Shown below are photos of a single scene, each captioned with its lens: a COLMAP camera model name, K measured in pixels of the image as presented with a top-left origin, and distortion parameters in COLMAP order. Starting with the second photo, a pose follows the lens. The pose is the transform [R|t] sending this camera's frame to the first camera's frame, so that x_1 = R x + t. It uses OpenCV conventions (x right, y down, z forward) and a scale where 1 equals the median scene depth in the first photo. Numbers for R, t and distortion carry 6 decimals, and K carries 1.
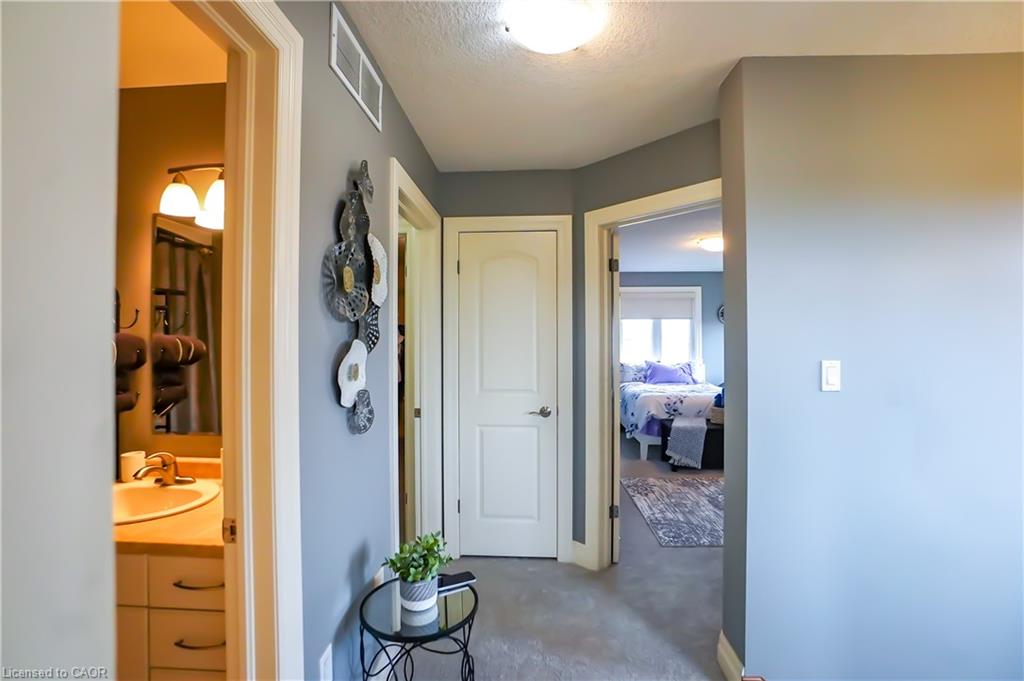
lens RADIAL K [[468.3, 0, 520.9], [0, 468.3, 338.1], [0, 0, 1]] dist [-0.057881, 0.020359]
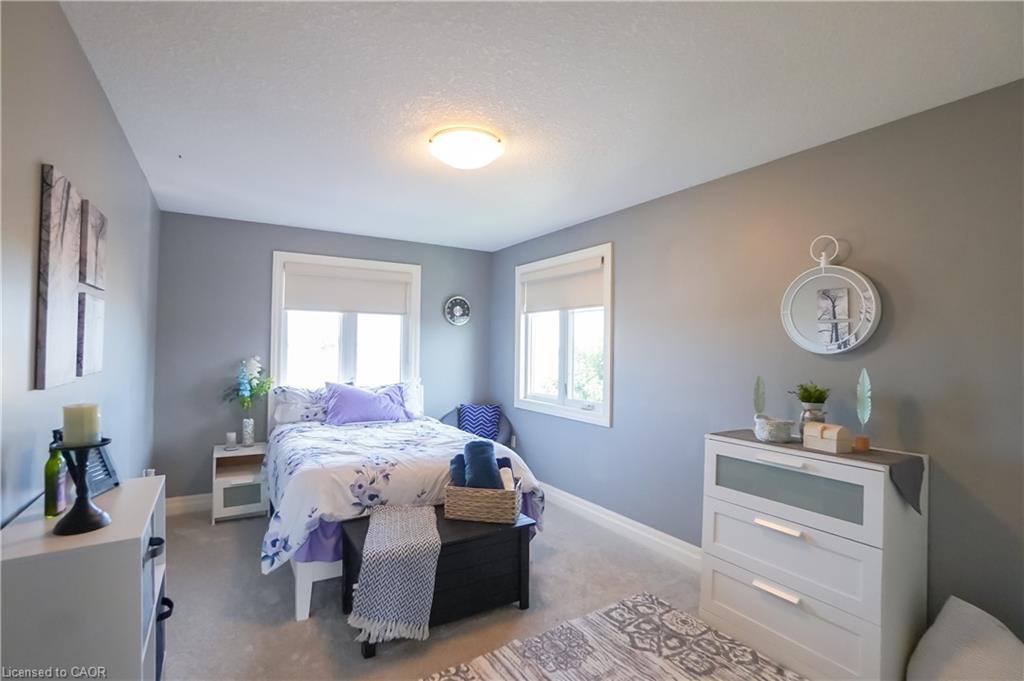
lens RADIAL K [[468.3, 0, 515.5], [0, 468.3, 340.7], [0, 0, 1]] dist [-0.057881, 0.020359]
pose [[0.826802, 0.022153, 0.562057, 0.166412], [-0.018029, 0.999754, -0.012884, -0.000547], [-0.562204, 0.000519, 0.826998, 0.479637]]
